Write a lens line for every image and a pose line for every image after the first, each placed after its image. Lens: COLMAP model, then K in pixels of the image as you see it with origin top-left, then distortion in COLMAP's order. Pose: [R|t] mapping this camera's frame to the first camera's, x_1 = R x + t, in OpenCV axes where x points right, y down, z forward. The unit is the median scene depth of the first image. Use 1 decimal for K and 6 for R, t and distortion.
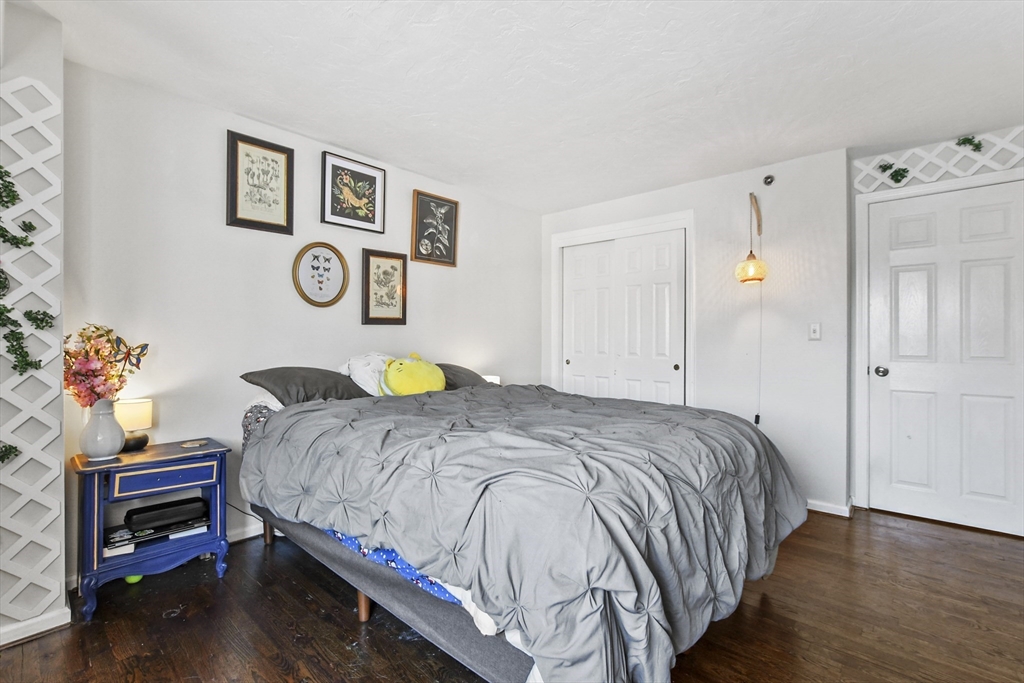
lens RADIAL K [[455.1, 0, 512.7], [0, 455.1, 338.2], [0, 0, 1]] dist [-0.014624, 0.004224]
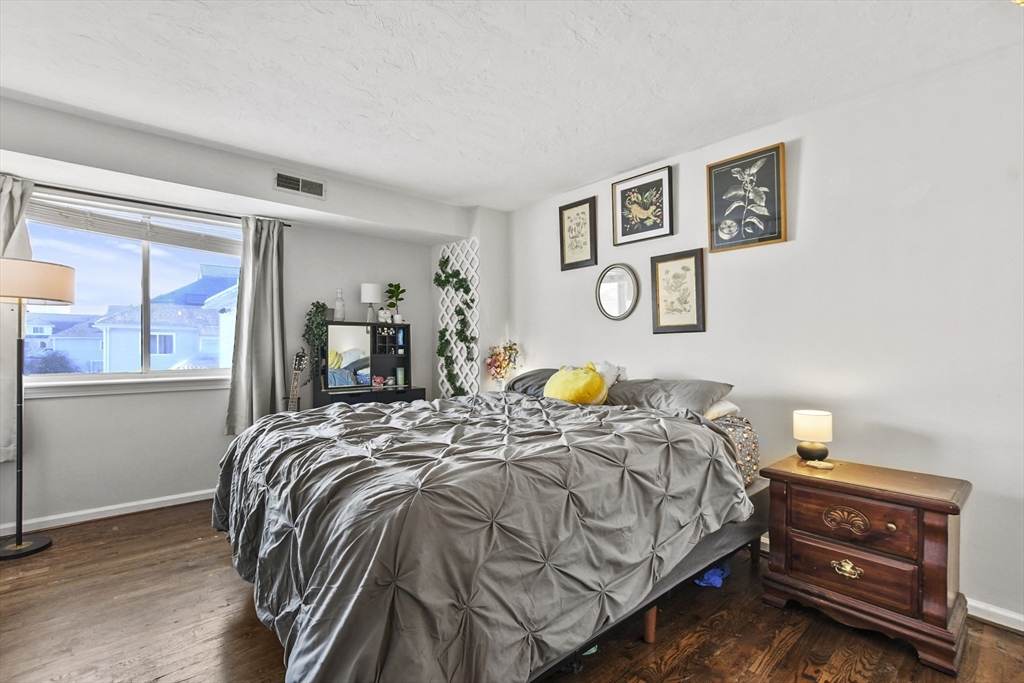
lens RADIAL K [[455.1, 0, 512.6], [0, 455.1, 343.2], [0, 0, 1]] dist [-0.014624, 0.004224]
pose [[-0.111523, -0.003764, -0.993755, 0.672838], [0.005056, 0.999978, -0.004355, -0.007295], [0.993749, -0.005510, -0.111501, 0.789657]]
